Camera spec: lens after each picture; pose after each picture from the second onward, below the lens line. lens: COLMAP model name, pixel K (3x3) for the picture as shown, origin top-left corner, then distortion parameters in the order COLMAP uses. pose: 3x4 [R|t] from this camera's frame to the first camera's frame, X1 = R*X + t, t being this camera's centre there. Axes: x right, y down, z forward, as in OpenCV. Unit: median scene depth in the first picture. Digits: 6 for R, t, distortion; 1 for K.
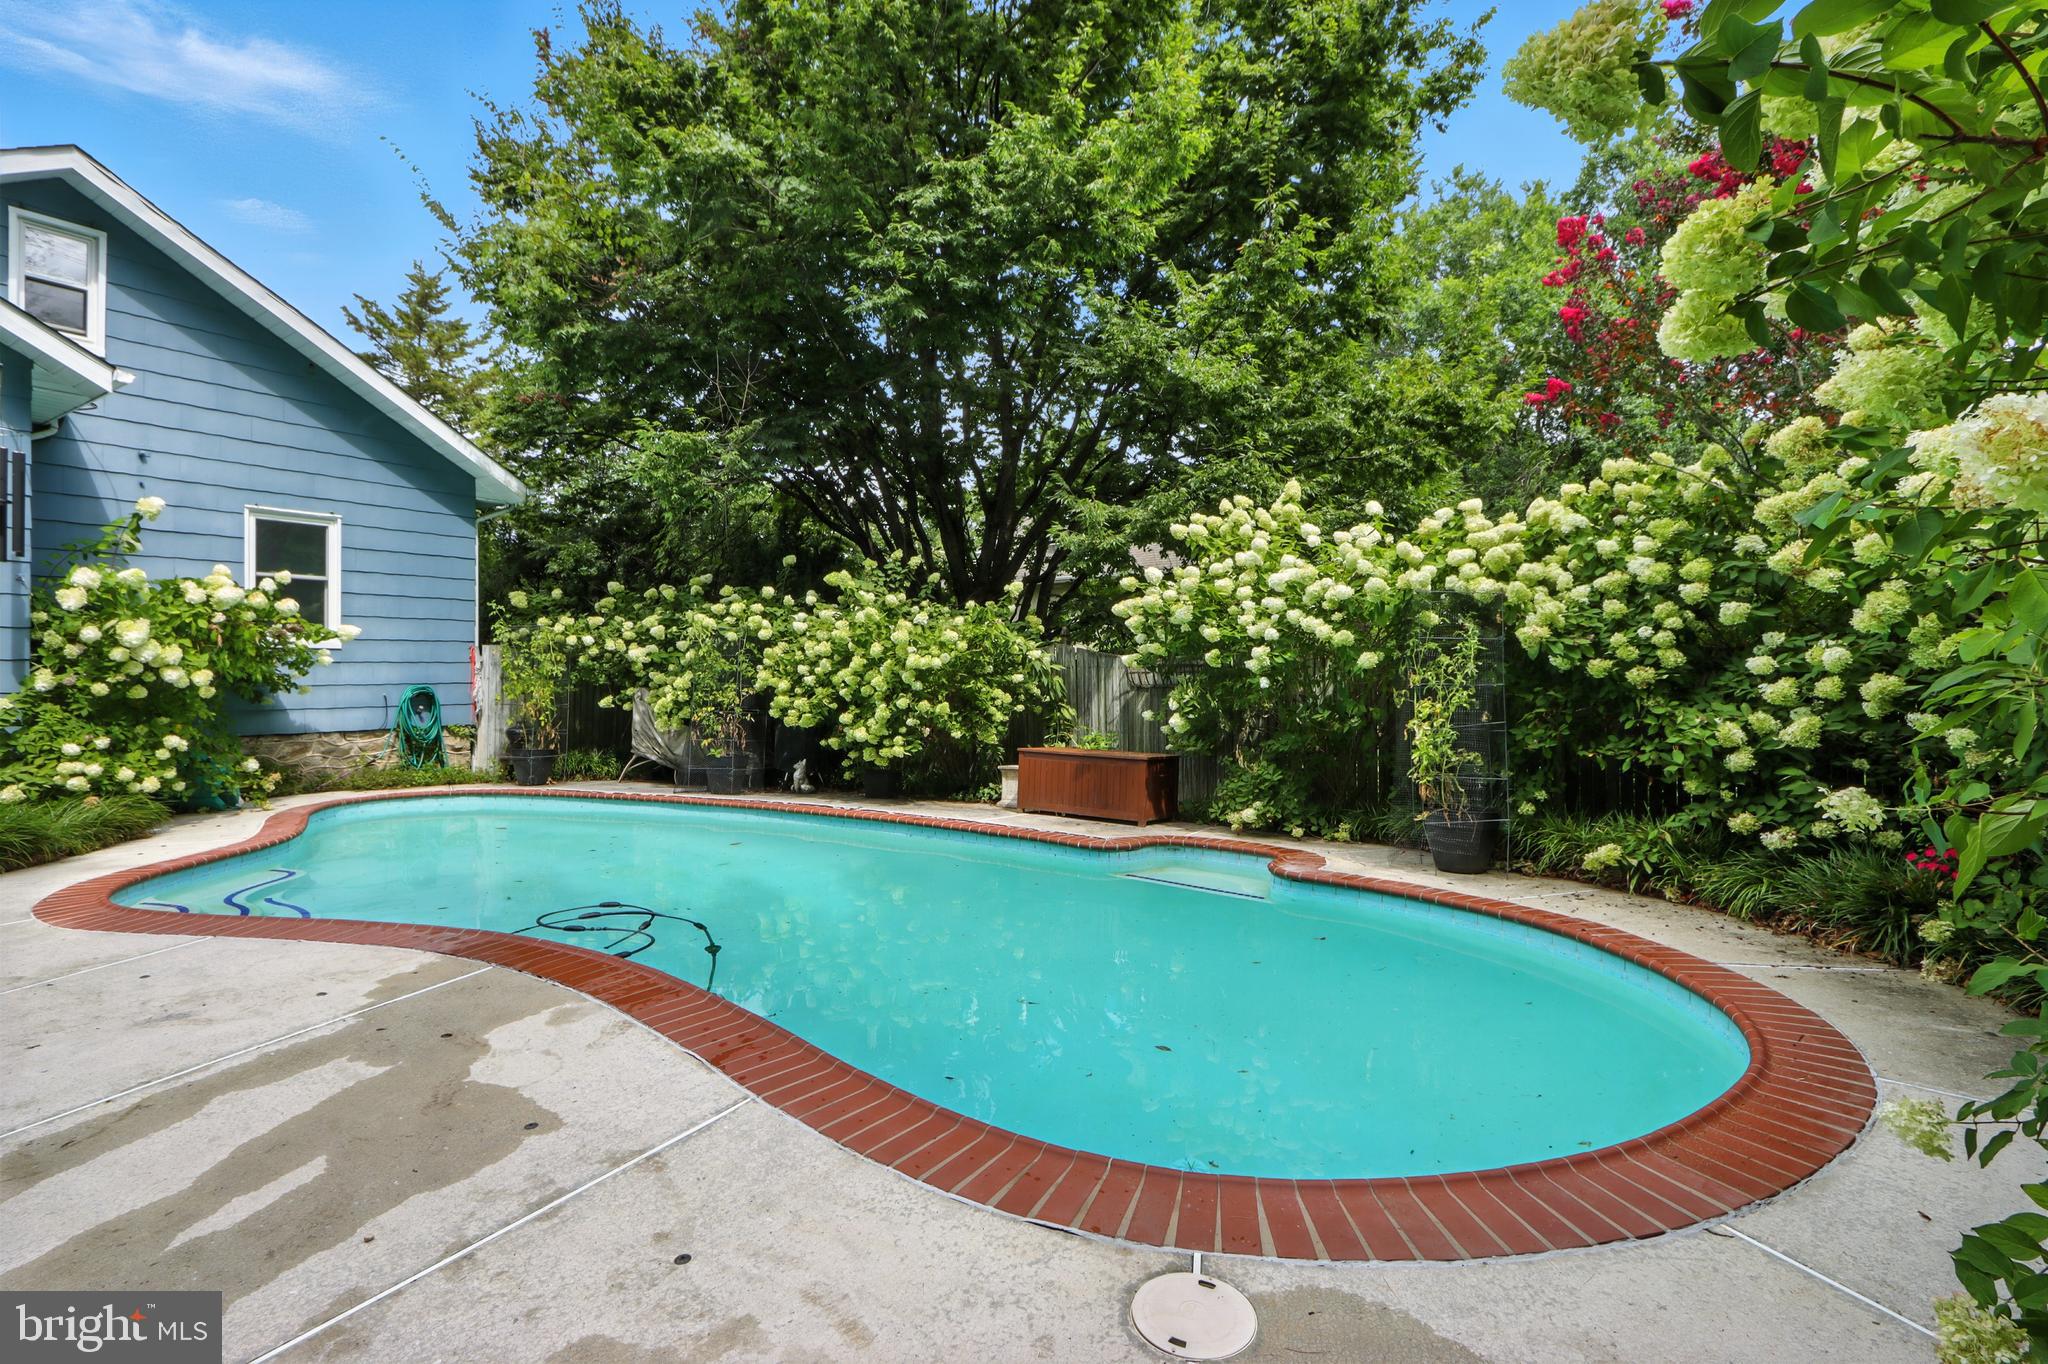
lens RADIAL K [[967.7, 0, 1021.2], [0, 967.7, 673.1], [0, 0, 1]] dist [-0.000024, -0.000161]
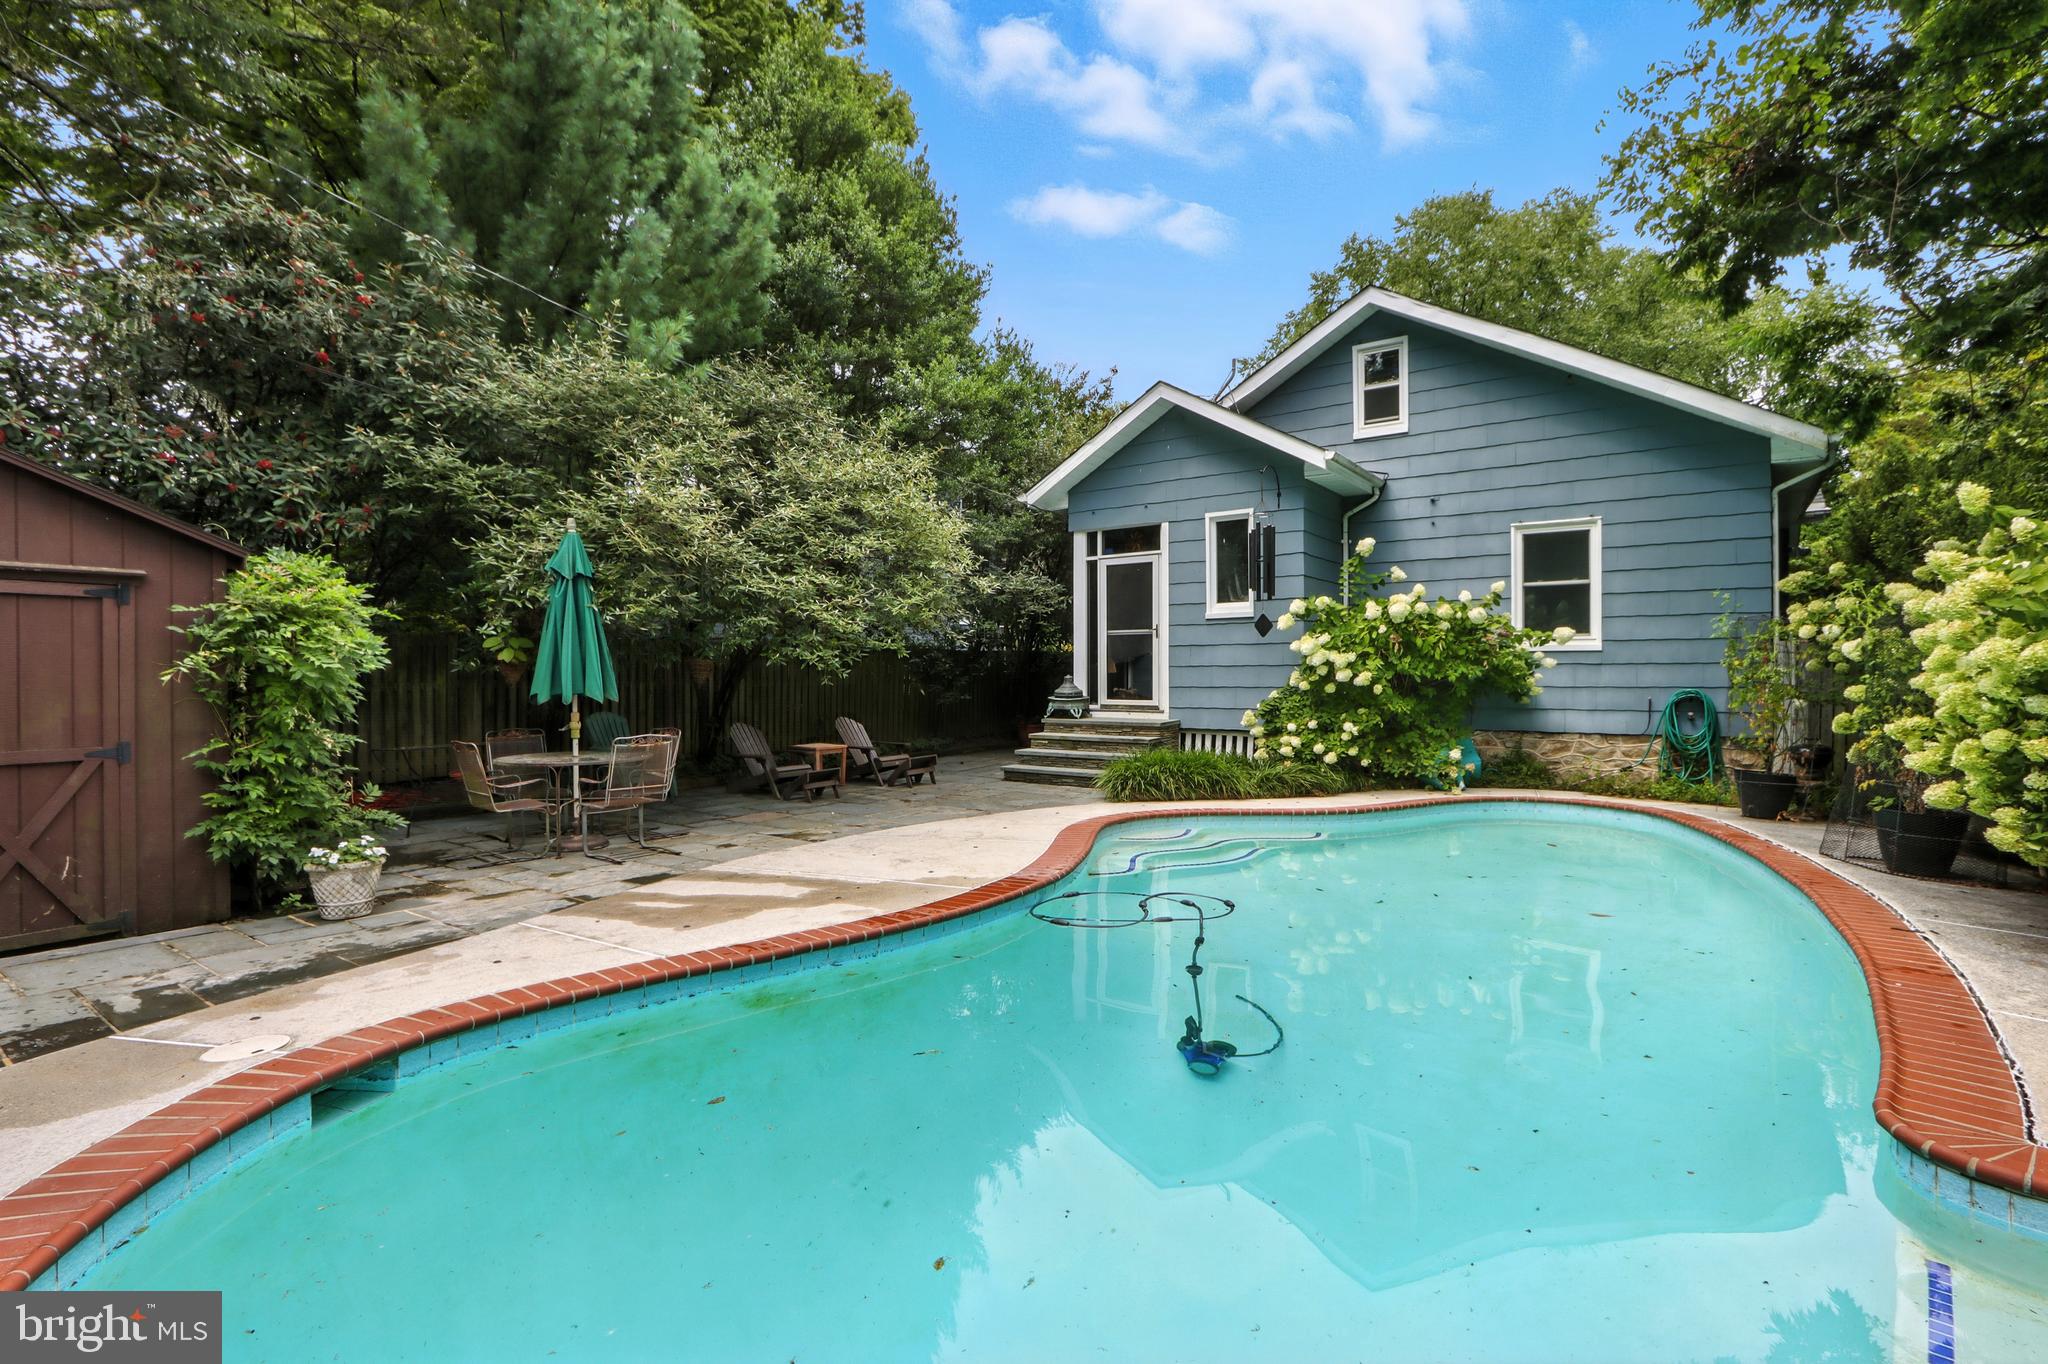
lens RADIAL K [[967.7, 0, 1024.9], [0, 967.7, 683.2], [0, 0, 1]] dist [-0.000024, -0.000161]
pose [[-0.009283, 0.003682, -0.999950, 0.320202], [-0.004260, 0.999984, 0.003722, 0.007678], [0.999948, 0.004294, -0.009267, 0.450144]]
